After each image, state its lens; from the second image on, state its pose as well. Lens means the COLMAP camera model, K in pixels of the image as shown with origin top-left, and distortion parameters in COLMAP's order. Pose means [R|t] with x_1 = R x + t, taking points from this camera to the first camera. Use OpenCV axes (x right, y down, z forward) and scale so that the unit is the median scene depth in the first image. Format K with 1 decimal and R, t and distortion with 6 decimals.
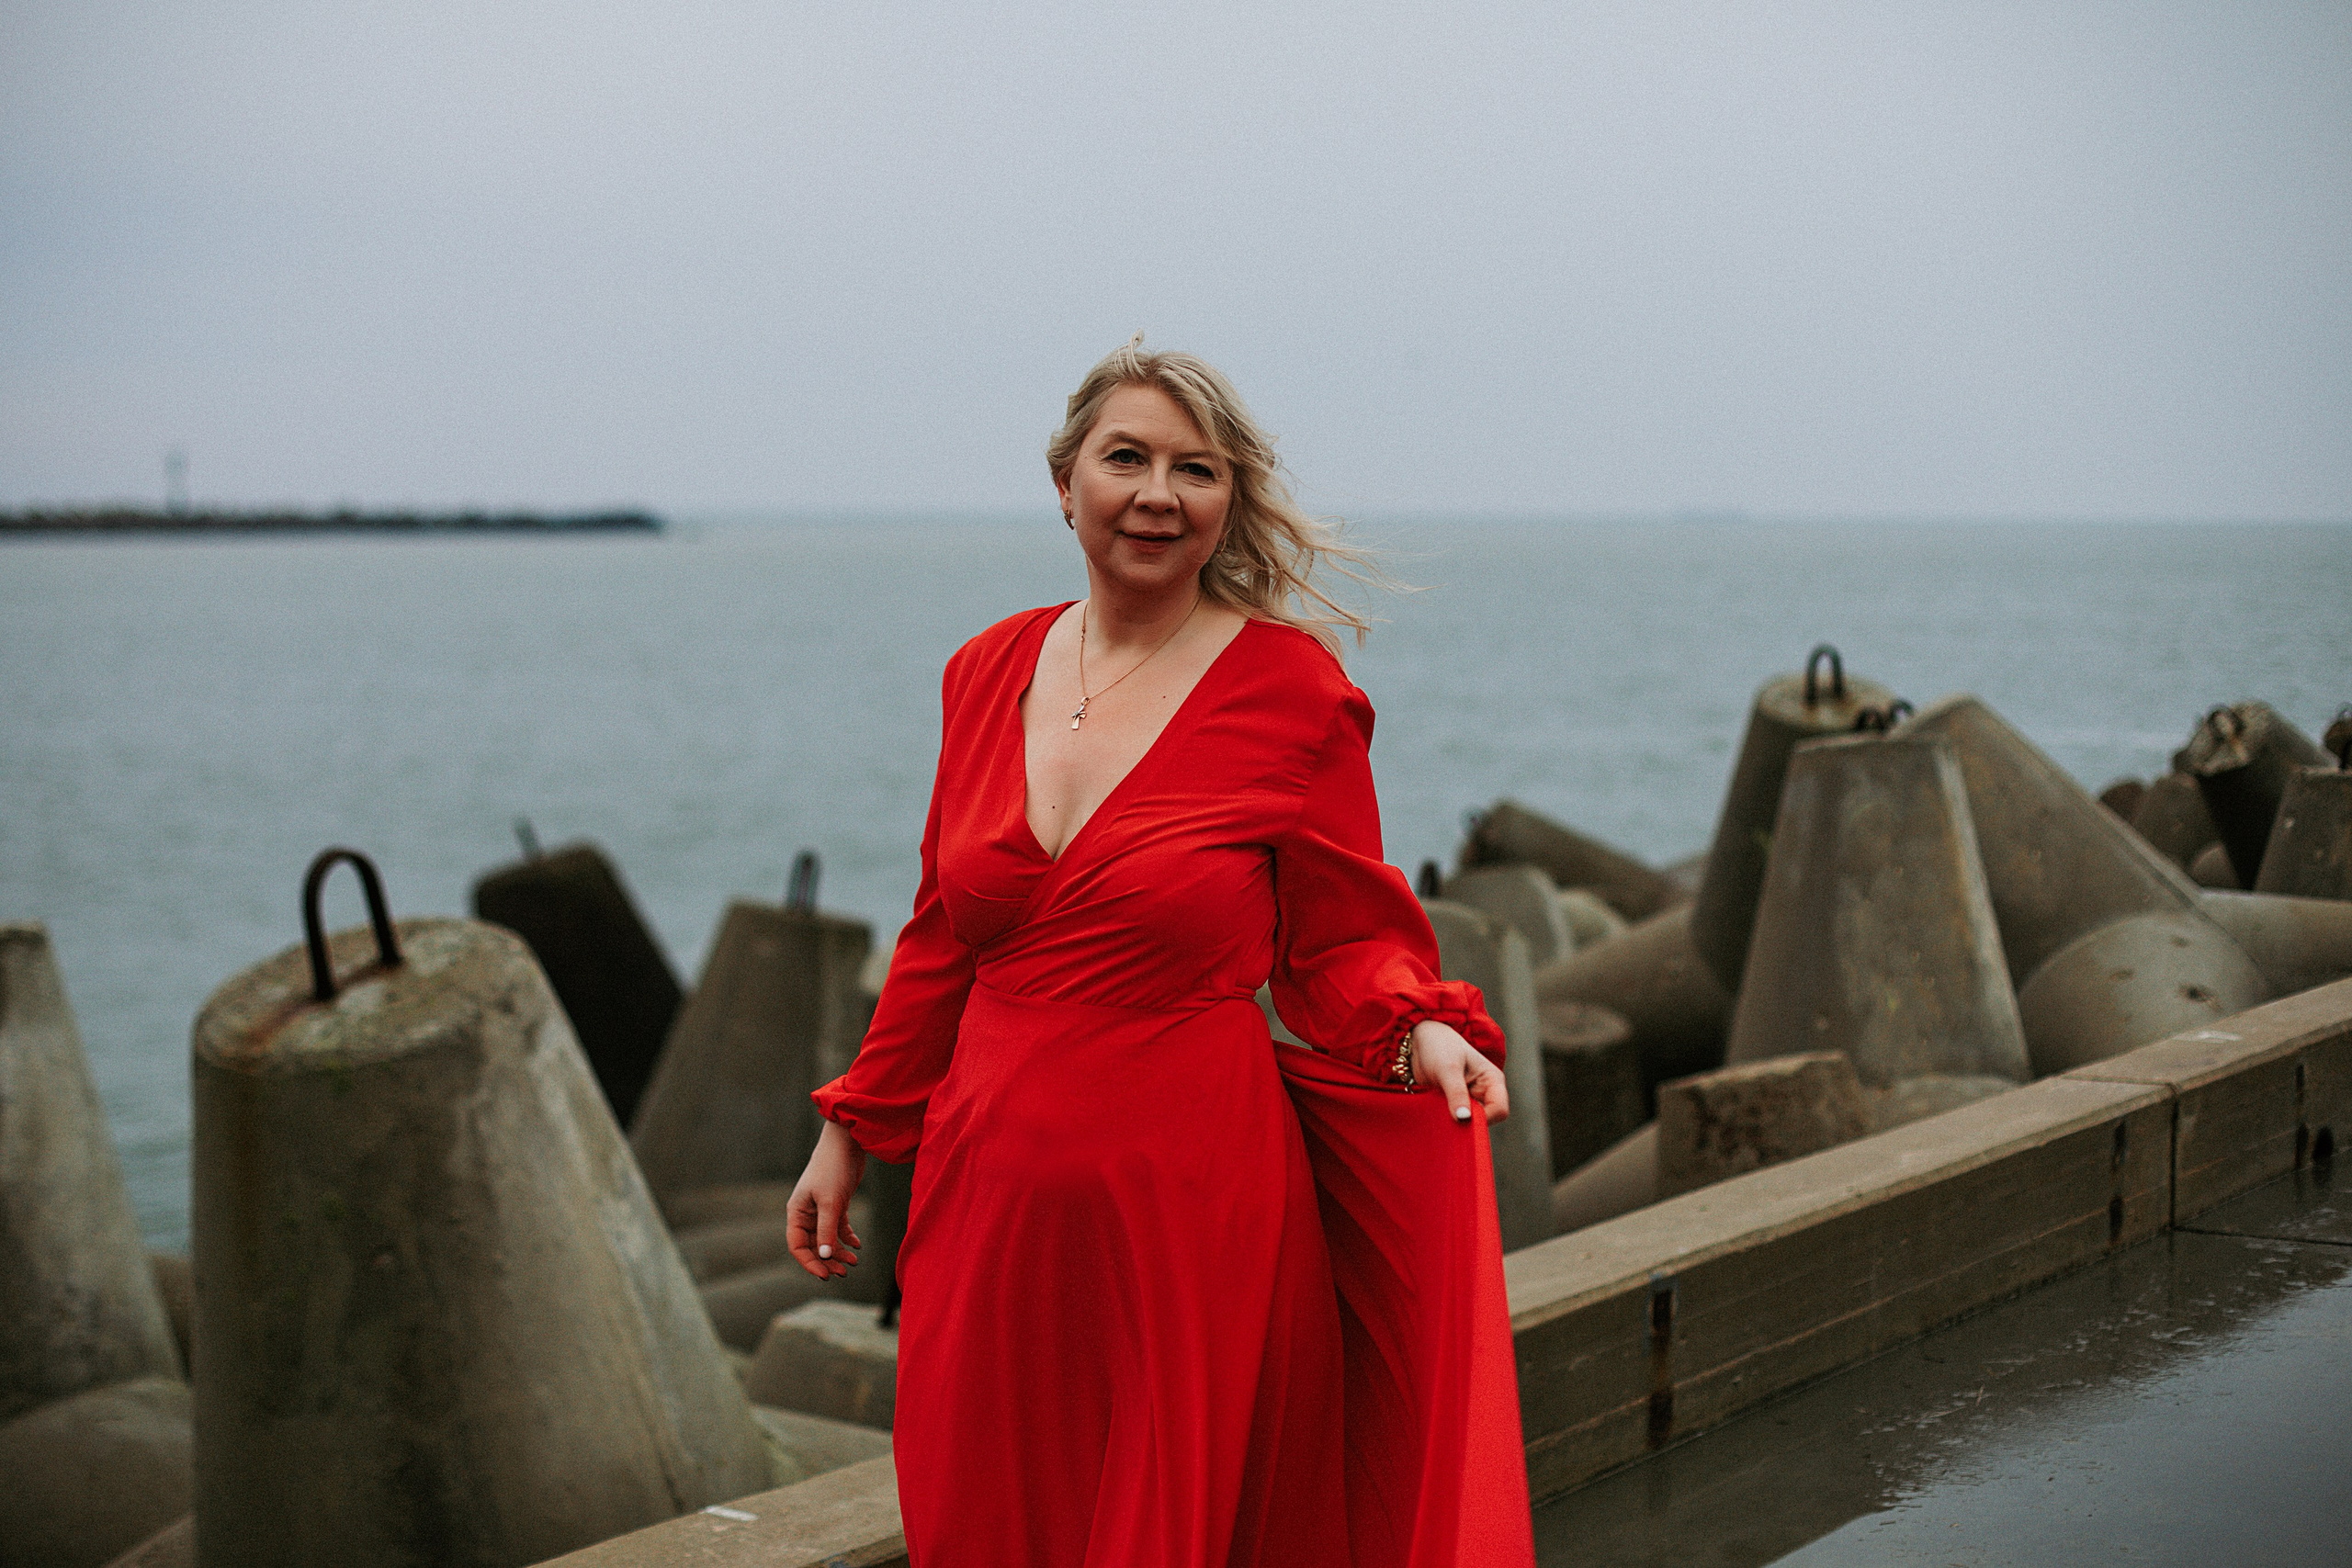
lens RADIAL K [[3658.3, 0, 1095.6], [0, 3658.3, 654.0], [0, 0, 1]] dist [-0.092298, -0.084898]
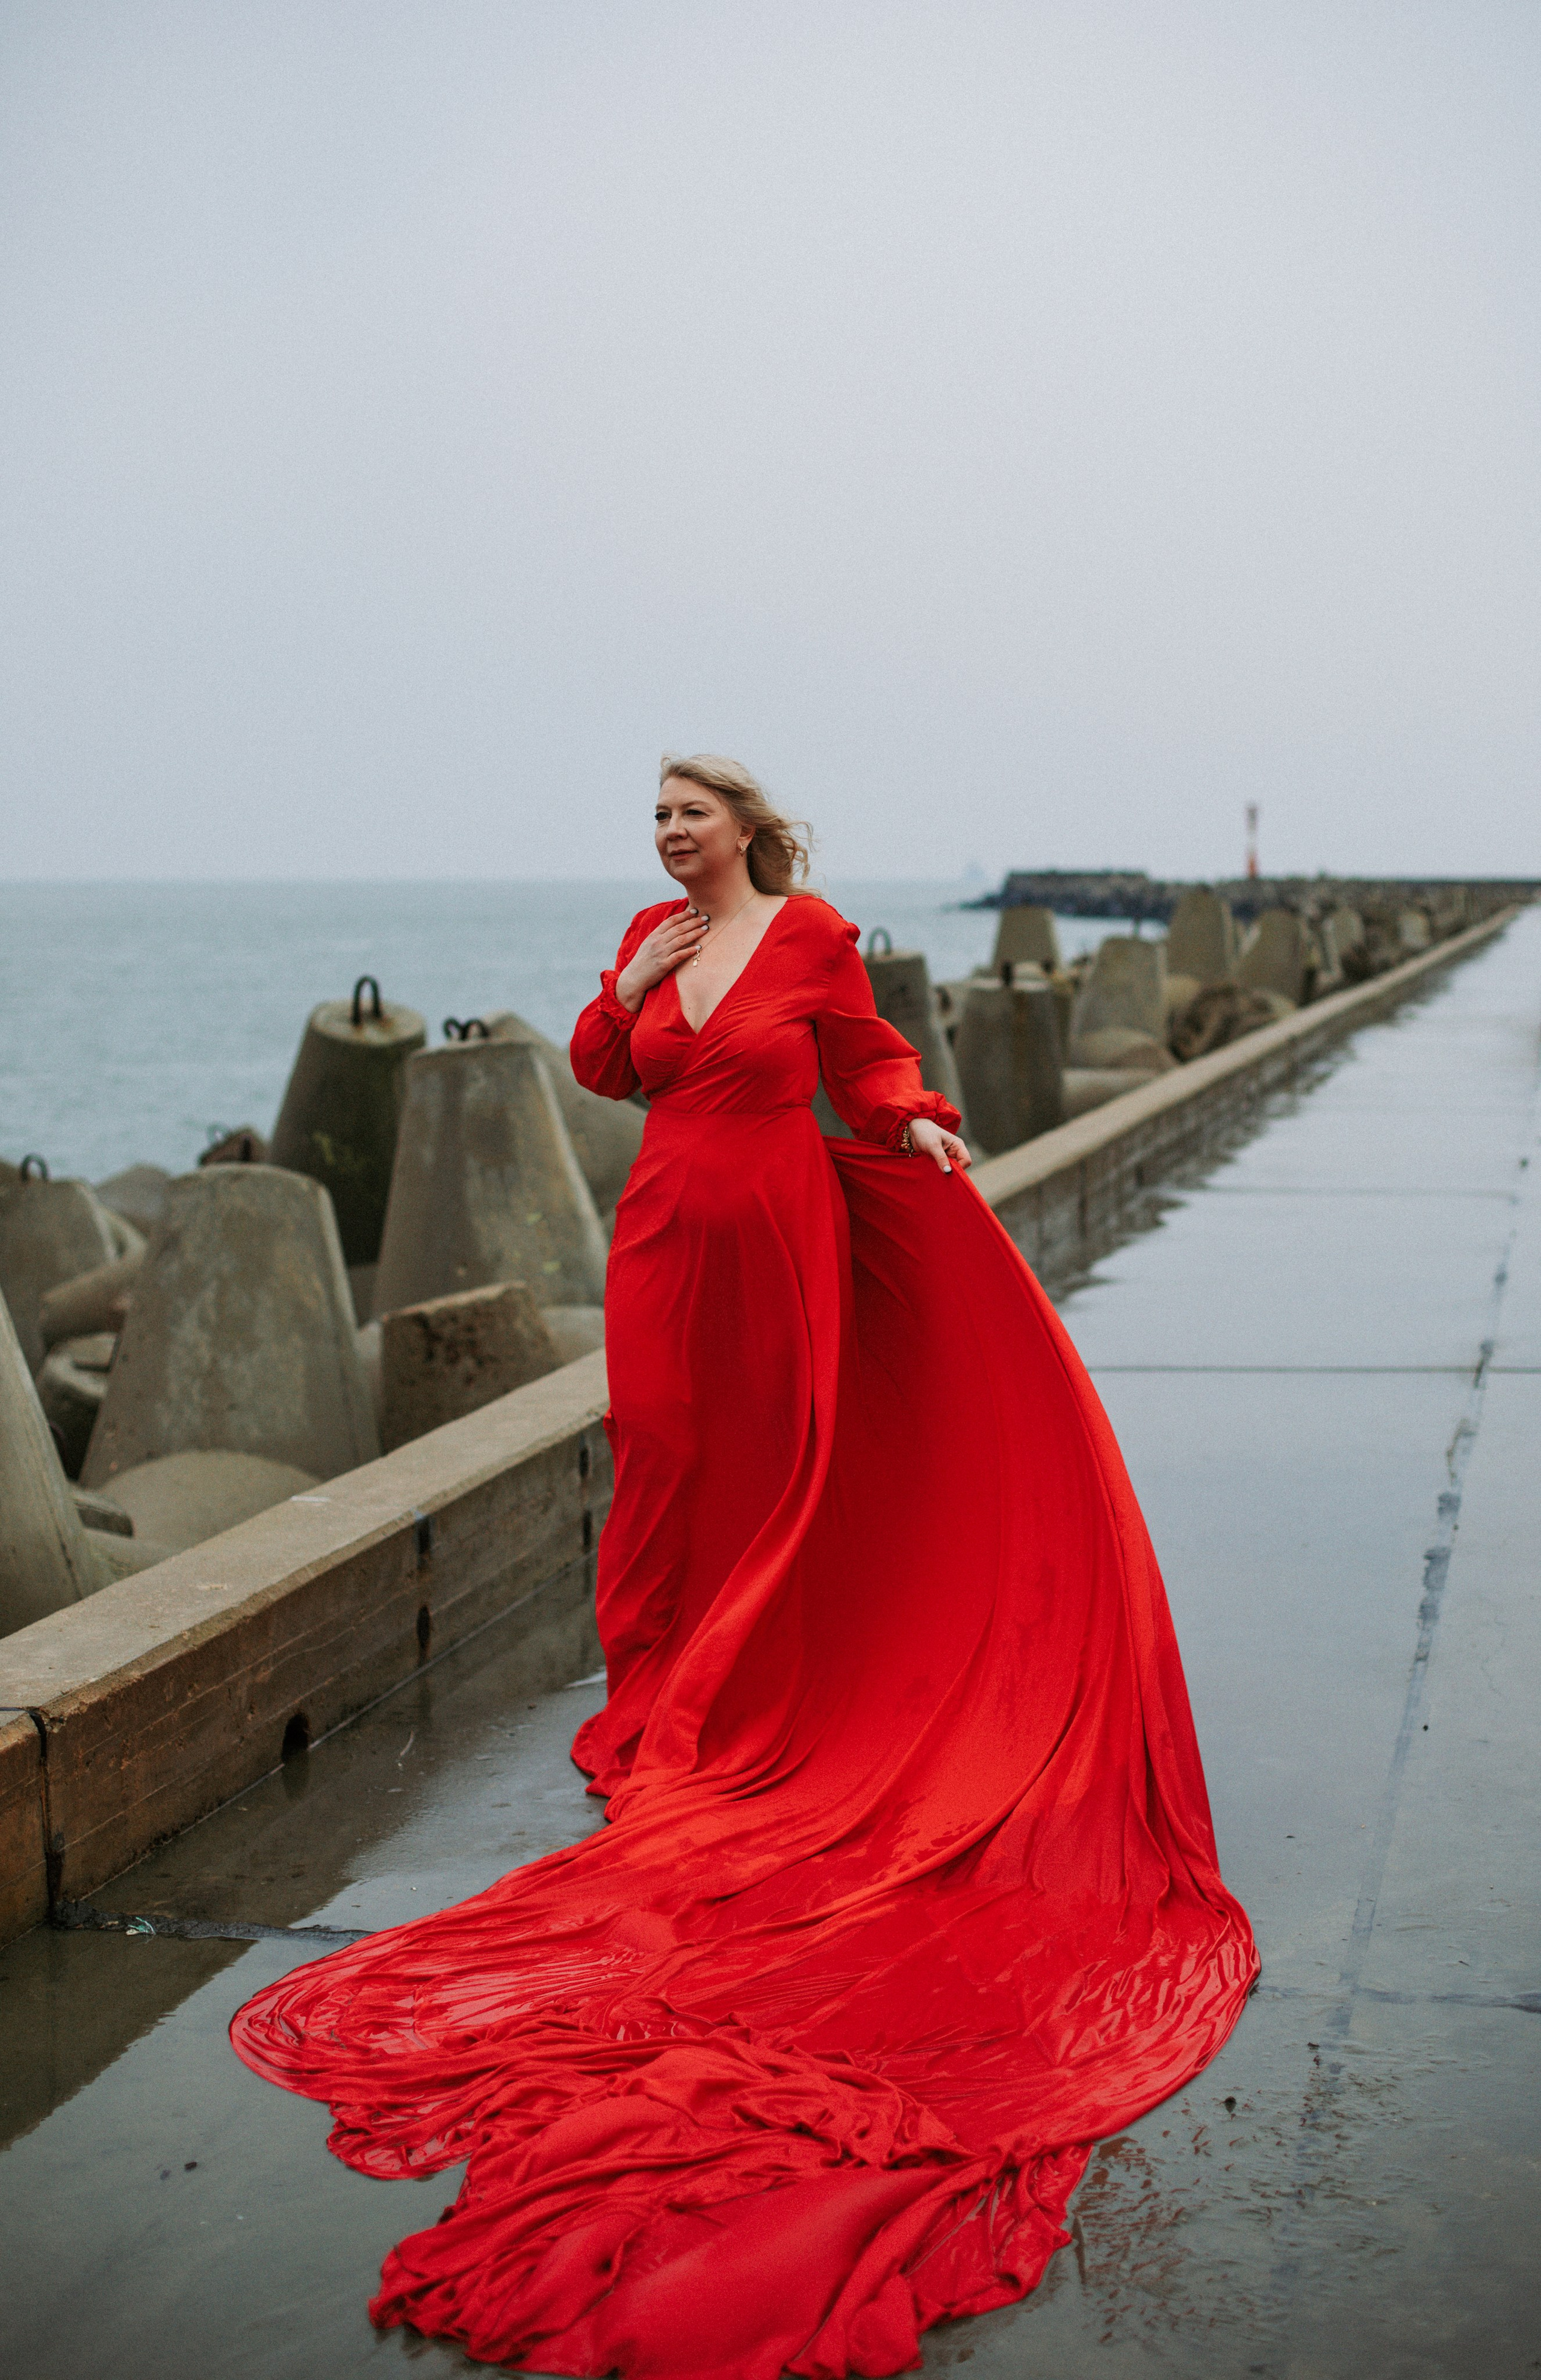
lens RADIAL K [[3541.7, 0, 787.9], [0, 3541.7, 1186.6], [0, 0, 1]] dist [-0.129180, 0.120720]
pose [[0.919949, -0.042248, 0.389756, -0.195598], [0.022920, 0.998272, 0.054112, 0.011583], [-0.391368, -0.040847, 0.919327, -0.176908]]
